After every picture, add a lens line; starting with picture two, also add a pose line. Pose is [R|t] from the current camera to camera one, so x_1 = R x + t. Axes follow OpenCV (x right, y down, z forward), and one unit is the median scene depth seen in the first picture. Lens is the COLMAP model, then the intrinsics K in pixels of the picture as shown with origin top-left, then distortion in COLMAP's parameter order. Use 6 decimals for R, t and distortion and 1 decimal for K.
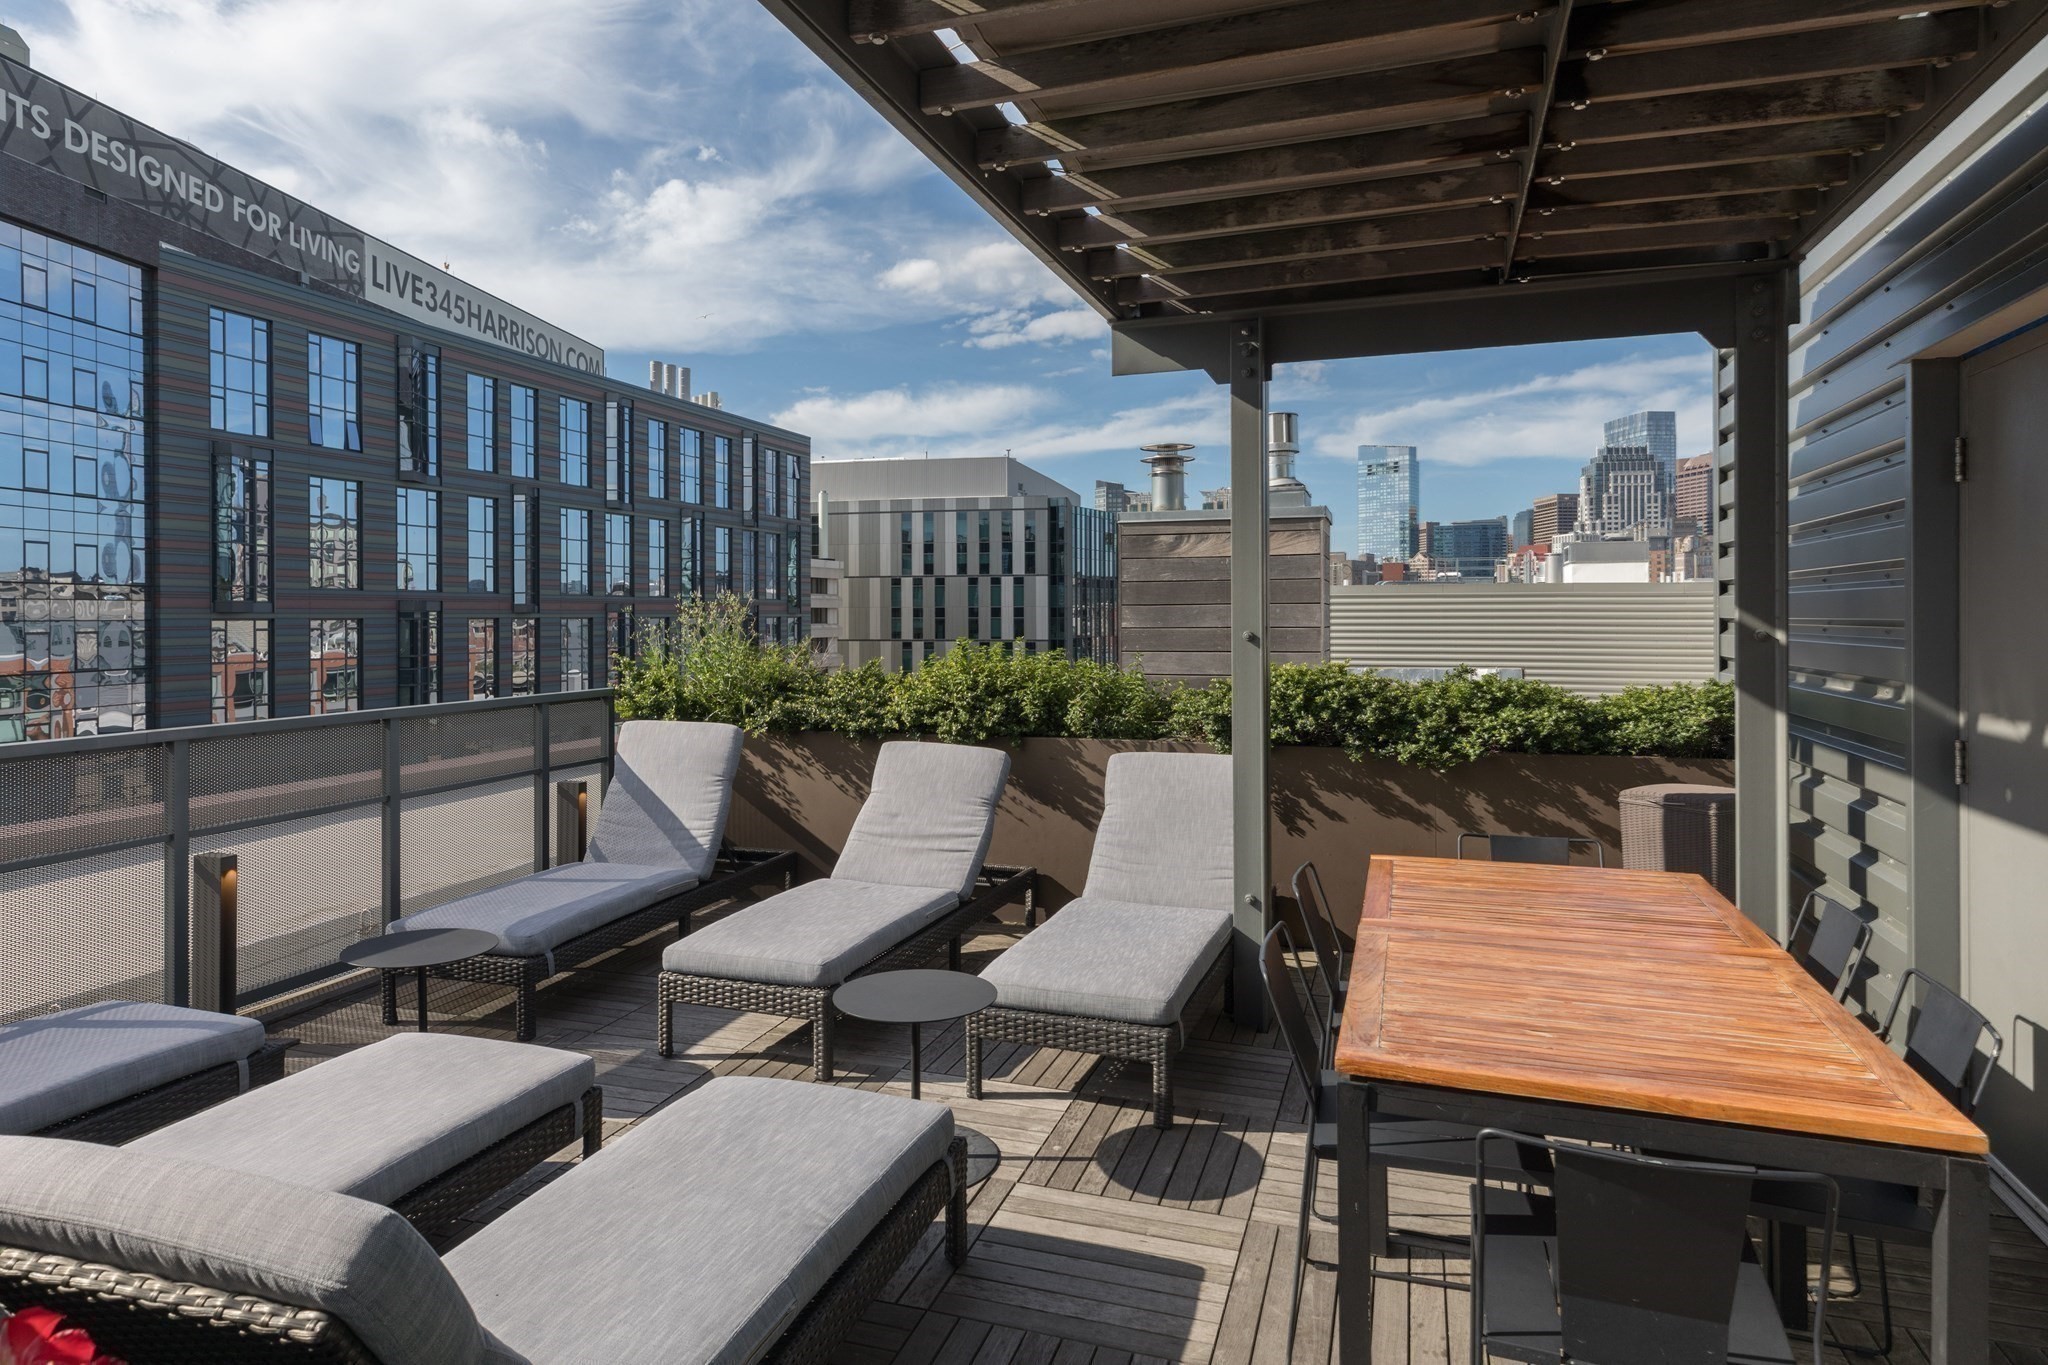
lens RADIAL K [[1176.5, 0, 1030.9], [0, 1176.5, 619.9], [0, 0, 1]] dist [0.022532, -0.026772]
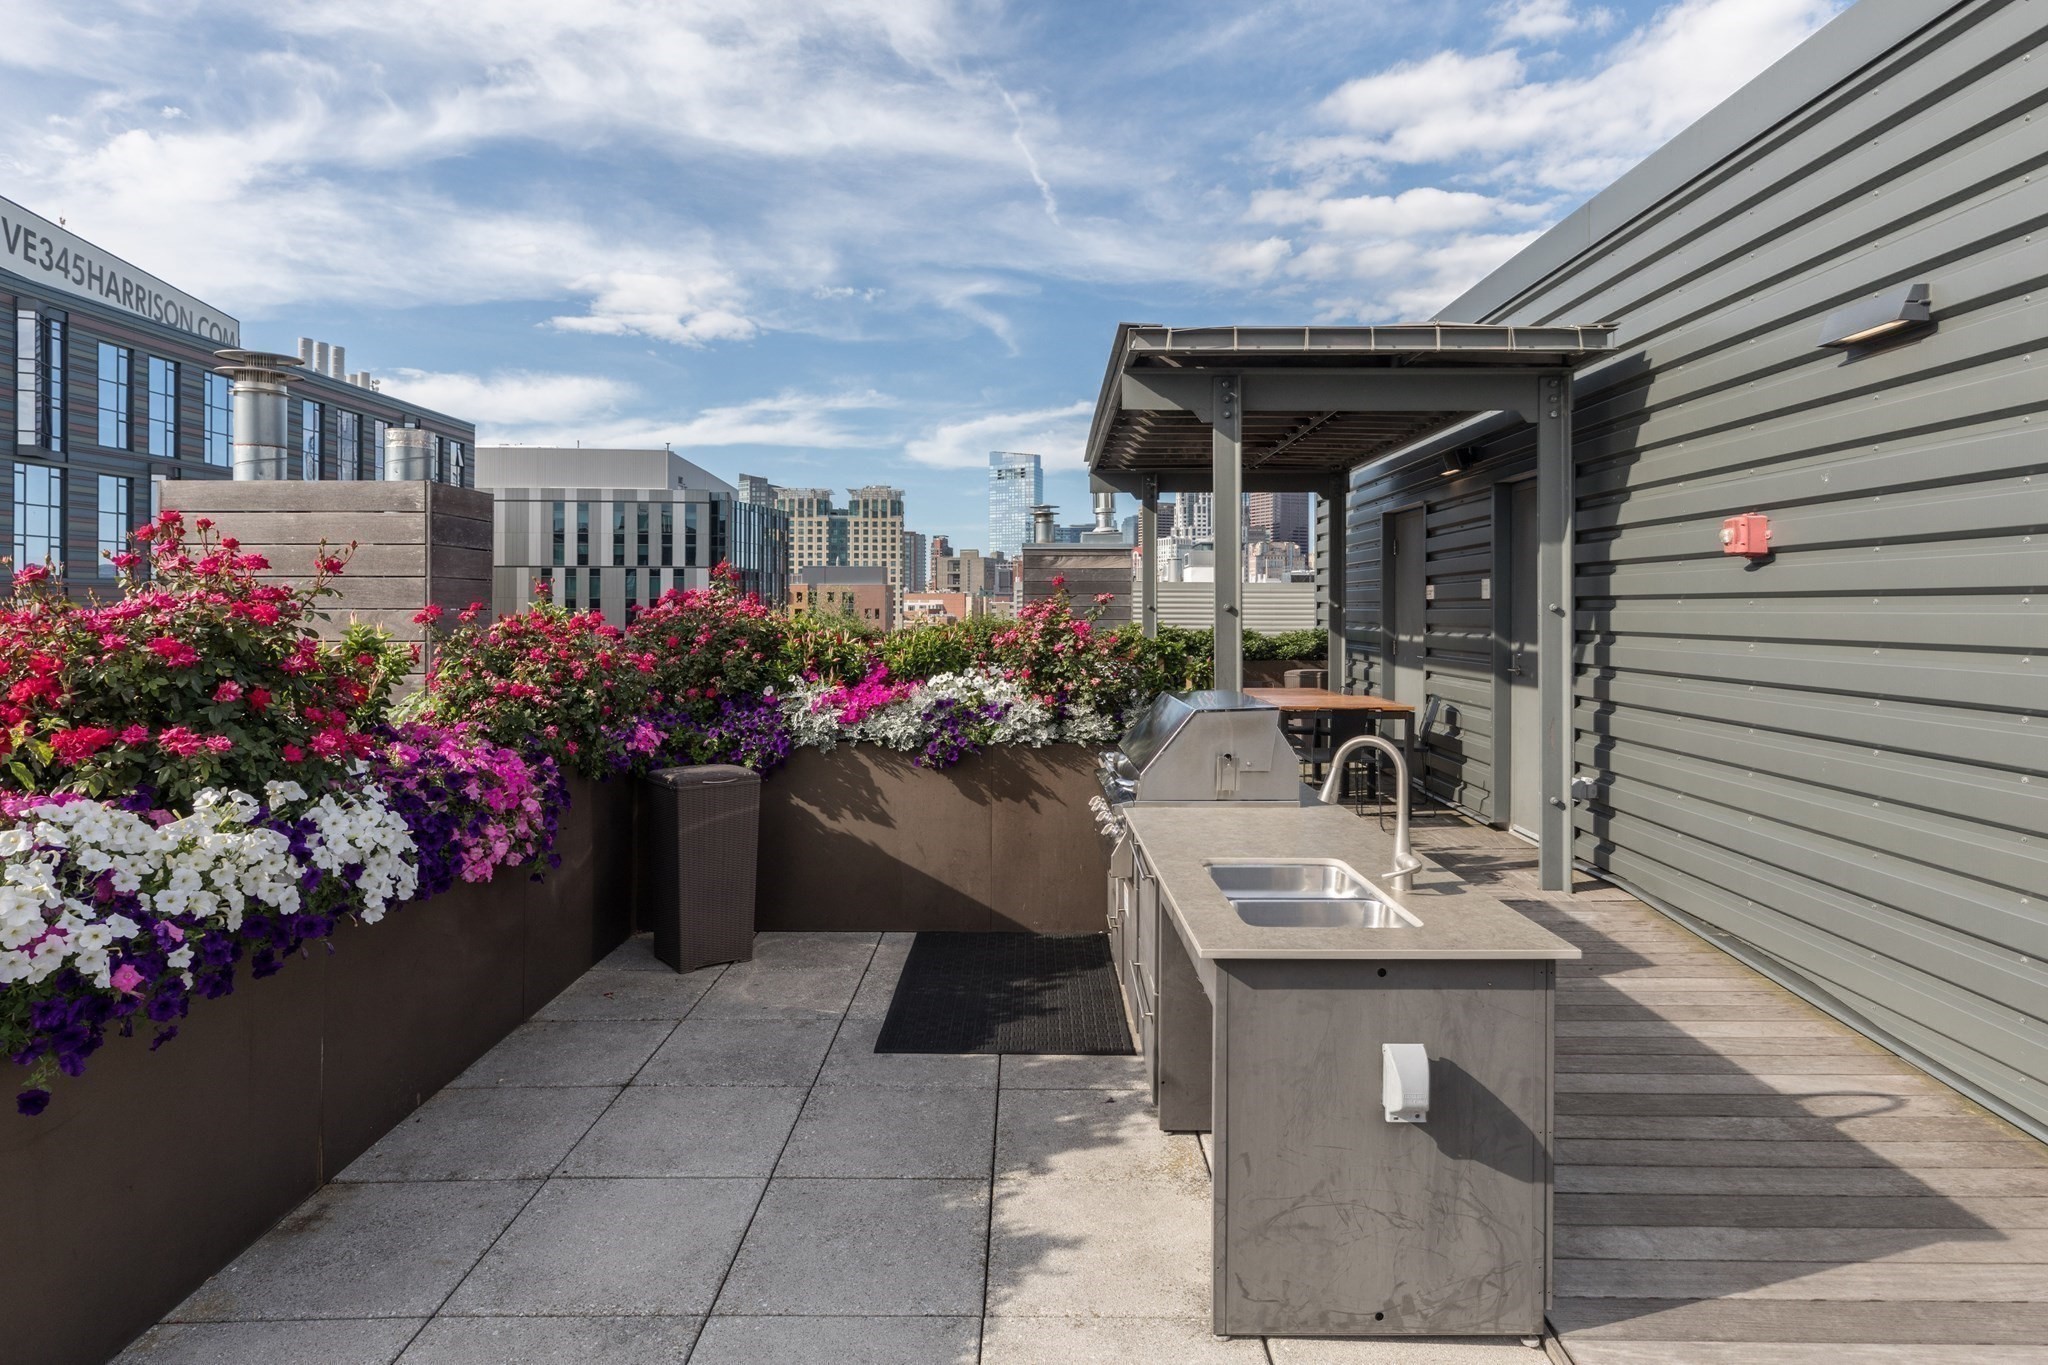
lens RADIAL K [[1176.5, 0, 1030.9], [0, 1176.5, 619.9], [0, 0, 1]] dist [0.022532, -0.026772]
pose [[0.949275, 0.000914, 0.314444, -0.069056], [-0.002690, 0.999983, 0.005214, 0.002415], [-0.314434, -0.005796, 0.949262, -0.103379]]
